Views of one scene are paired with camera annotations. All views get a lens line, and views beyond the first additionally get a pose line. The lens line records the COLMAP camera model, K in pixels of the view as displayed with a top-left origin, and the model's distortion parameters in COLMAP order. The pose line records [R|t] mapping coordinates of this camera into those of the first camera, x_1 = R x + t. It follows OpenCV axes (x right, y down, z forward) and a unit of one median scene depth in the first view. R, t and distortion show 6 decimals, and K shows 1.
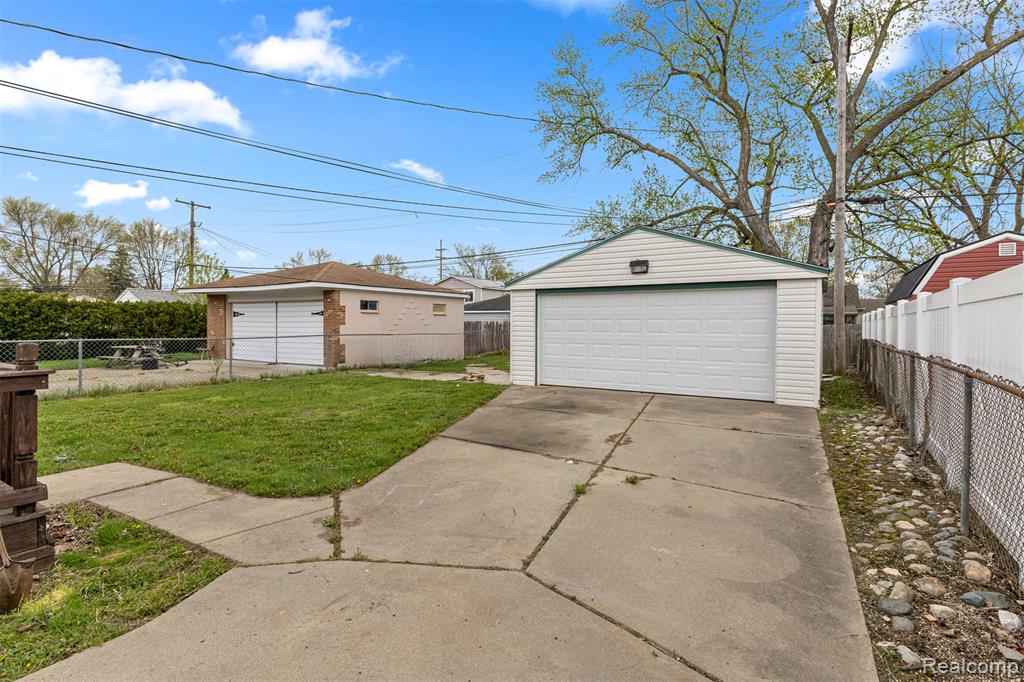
lens RADIAL K [[502.8, 0, 506.1], [0, 502.8, 324.6], [0, 0, 1]] dist [-0.000842, 0.000340]
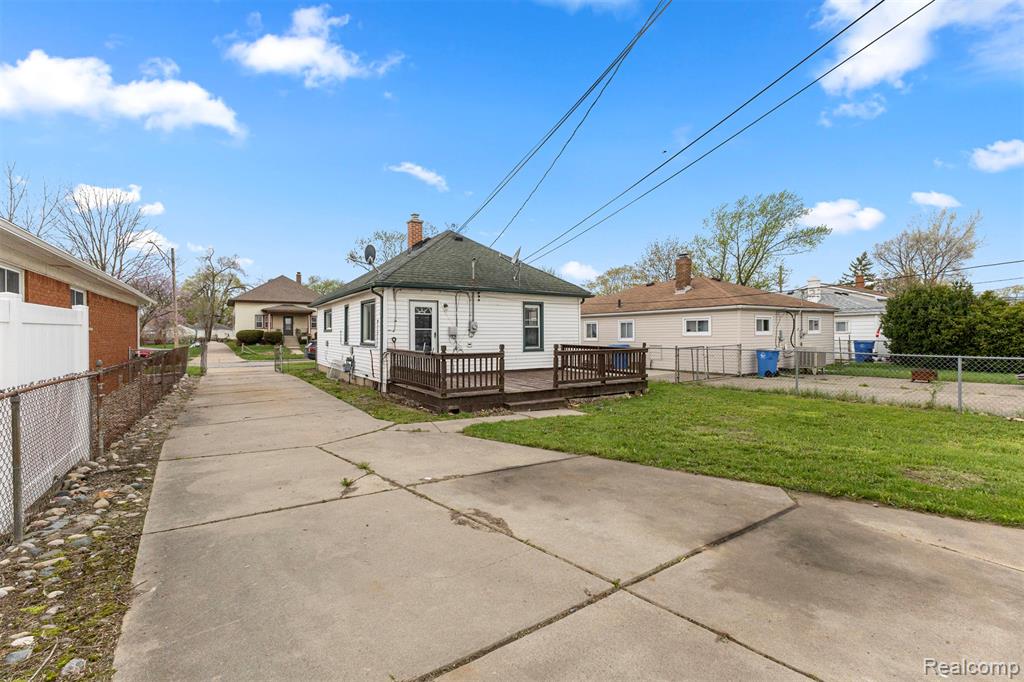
lens RADIAL K [[441.7, 0, 513.8], [0, 441.7, 338.4], [0, 0, 1]] dist [0.005466, -0.001351]
pose [[-0.400342, 0.010667, -0.916304, 0.241931], [0.000893, 0.999936, 0.011251, -0.005575], [0.916366, 0.003686, -0.400326, 0.419268]]
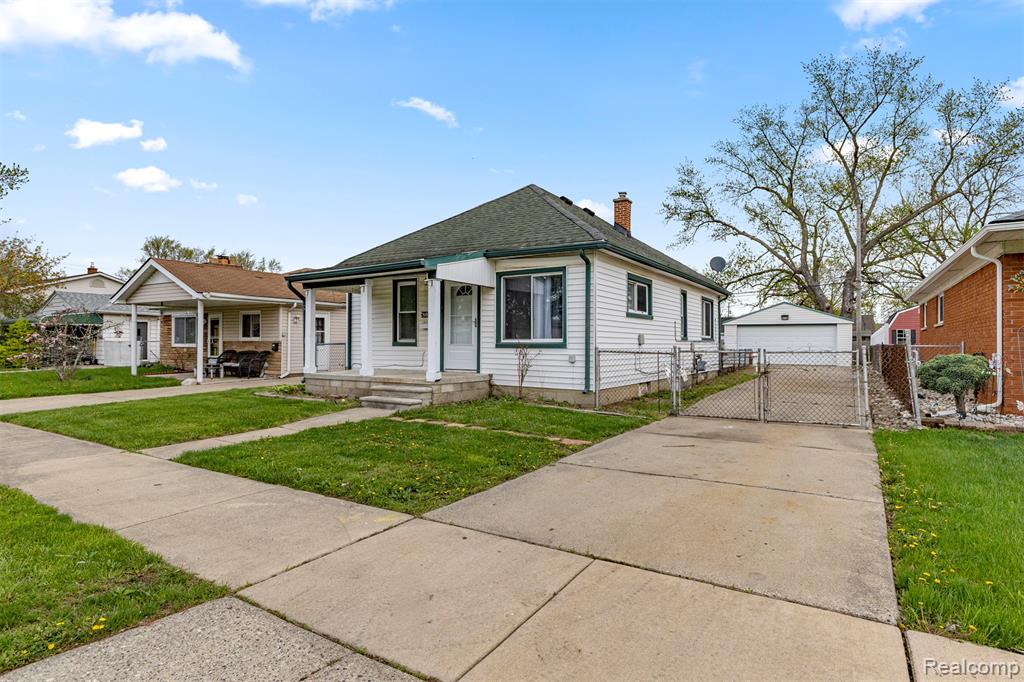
lens RADIAL K [[553.1, 0, 505.1], [0, 553.1, 335.7], [0, 0, 1]] dist [-0.019155, 0.004192]
pose [[0.999966, 0.003521, 0.007482, -0.652436], [-0.003359, 0.999761, -0.021603, 0.026864], [-0.007557, 0.021577, 0.999739, -1.003390]]
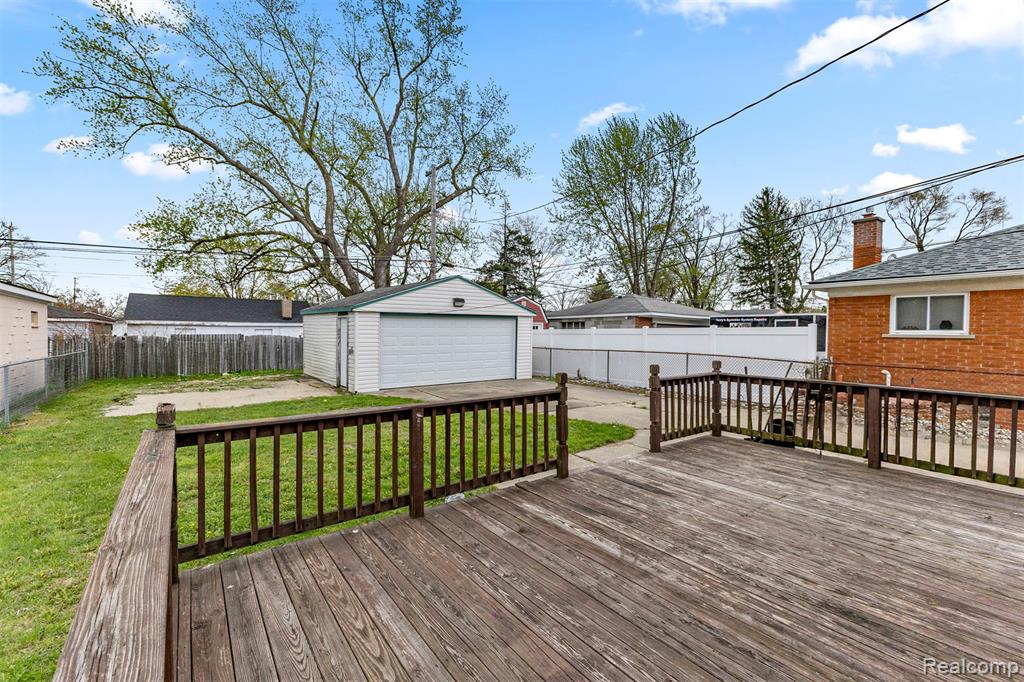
lens RADIAL K [[441.7, 0, 517.3], [0, 441.7, 341.1], [0, 0, 1]] dist [0.005466, -0.001351]
pose [[0.336393, -0.021895, 0.941467, -0.499278], [0.000885, 0.999737, 0.022934, -0.014164], [-0.941721, -0.006882, 0.336323, 0.194048]]
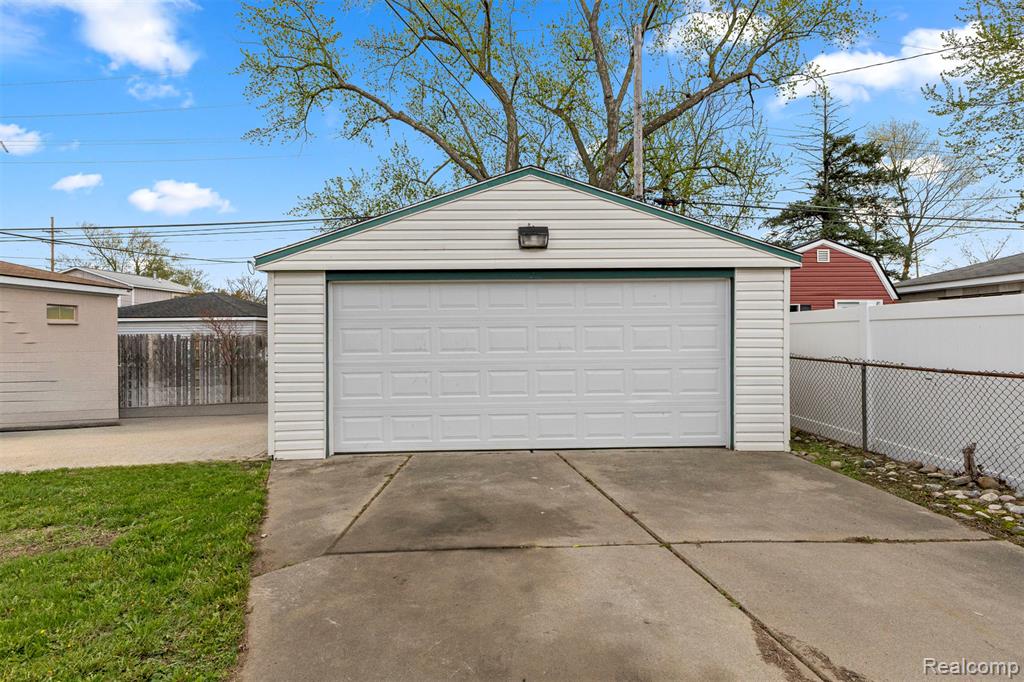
lens RADIAL K [[524.2, 0, 512.5], [0, 524.2, 323.6], [0, 0, 1]] dist [0.007290, 0.001072]
pose [[0.830834, 0.000418, 0.556521, -0.049509], [0.012874, 0.999718, -0.019971, -0.001599], [-0.556372, 0.023758, 0.830594, 0.266072]]
